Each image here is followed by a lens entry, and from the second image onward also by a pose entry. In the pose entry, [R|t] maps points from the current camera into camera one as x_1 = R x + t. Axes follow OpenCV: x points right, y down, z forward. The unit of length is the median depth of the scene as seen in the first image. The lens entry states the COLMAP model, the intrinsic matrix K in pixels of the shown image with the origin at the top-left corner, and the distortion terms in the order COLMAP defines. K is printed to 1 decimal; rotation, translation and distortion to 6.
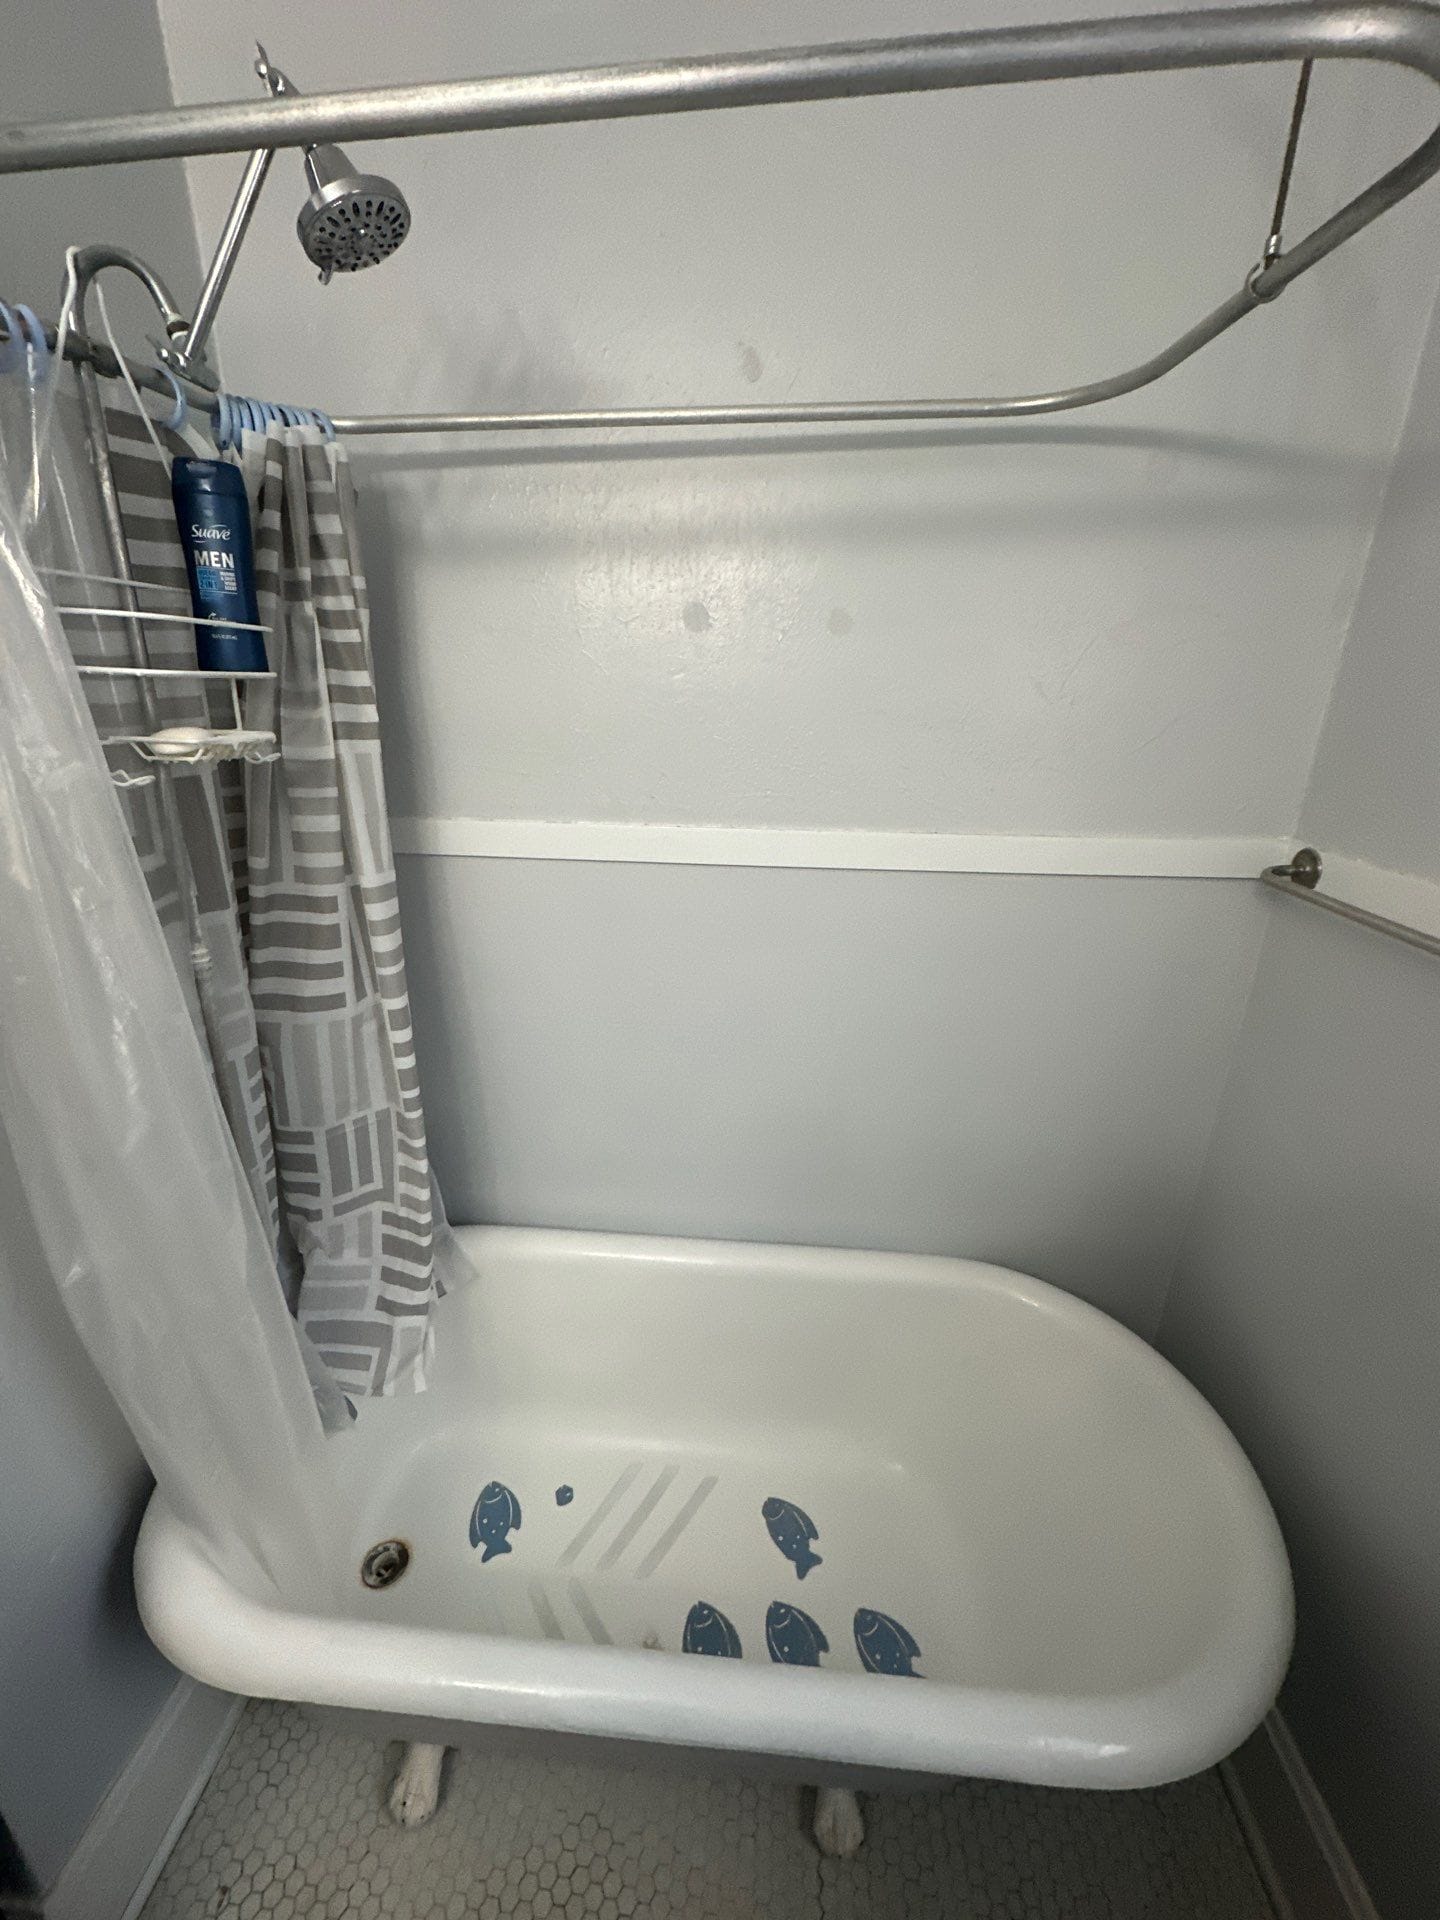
lens RADIAL K [[774.5, 0, 720.0], [0, 774.5, 960.0], [0, 0, 1]] dist [0.000983, 0.000290]
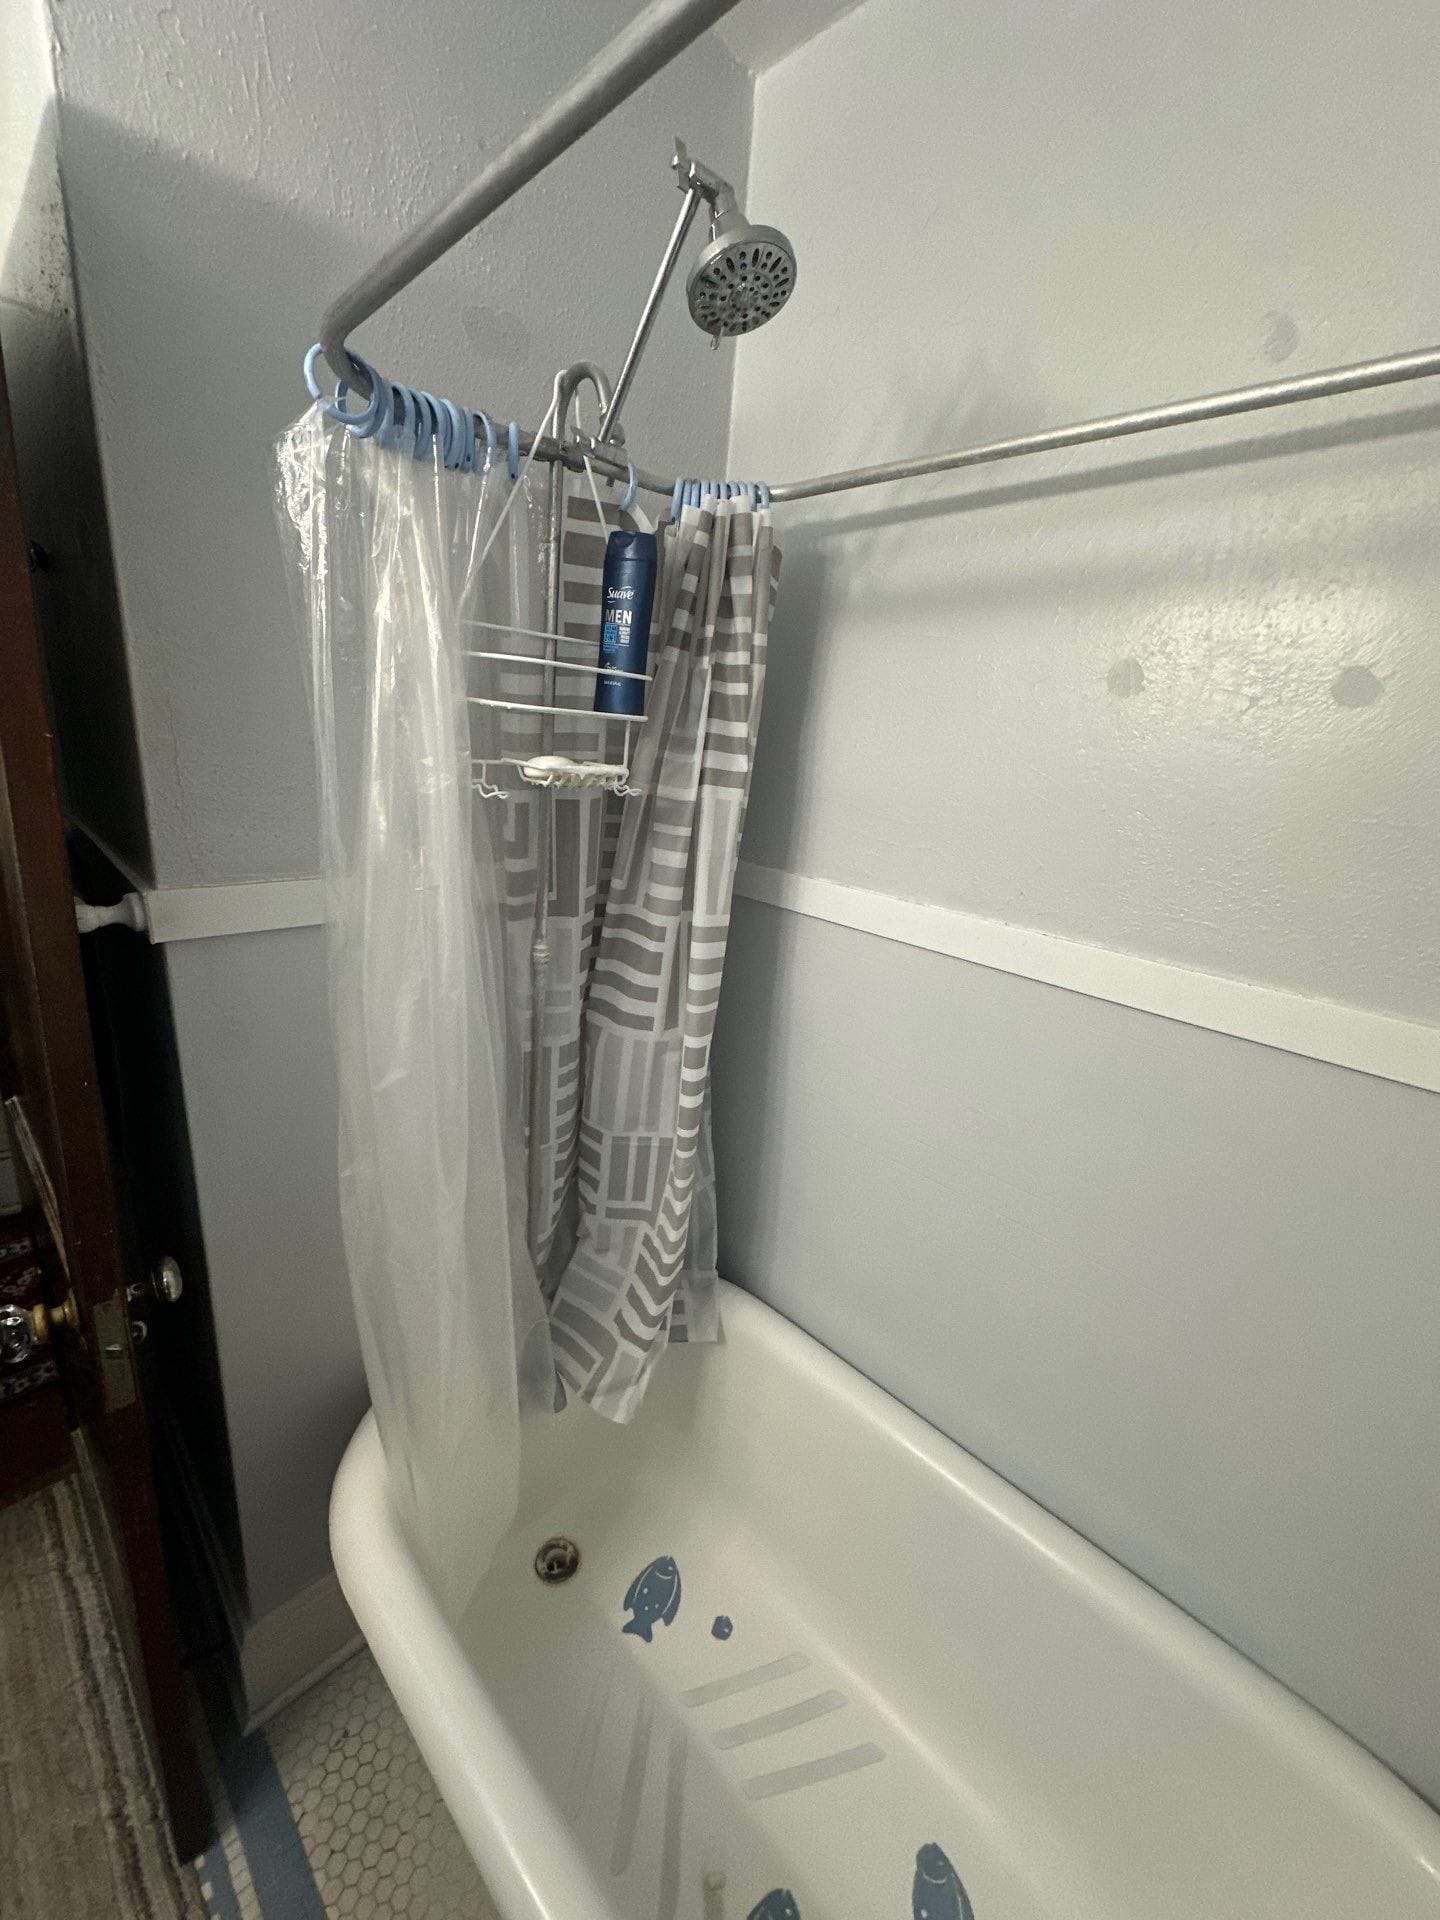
lens RADIAL K [[768.7, 0, 720.0], [0, 768.7, 960.0], [0, 0, 1]] dist [0.000095, 0.000214]
pose [[0.761916, 0.232337, -0.604569, 0.214289], [-0.286387, 0.958086, 0.007271, -0.072069], [0.580919, 0.167601, 0.796520, 0.229267]]
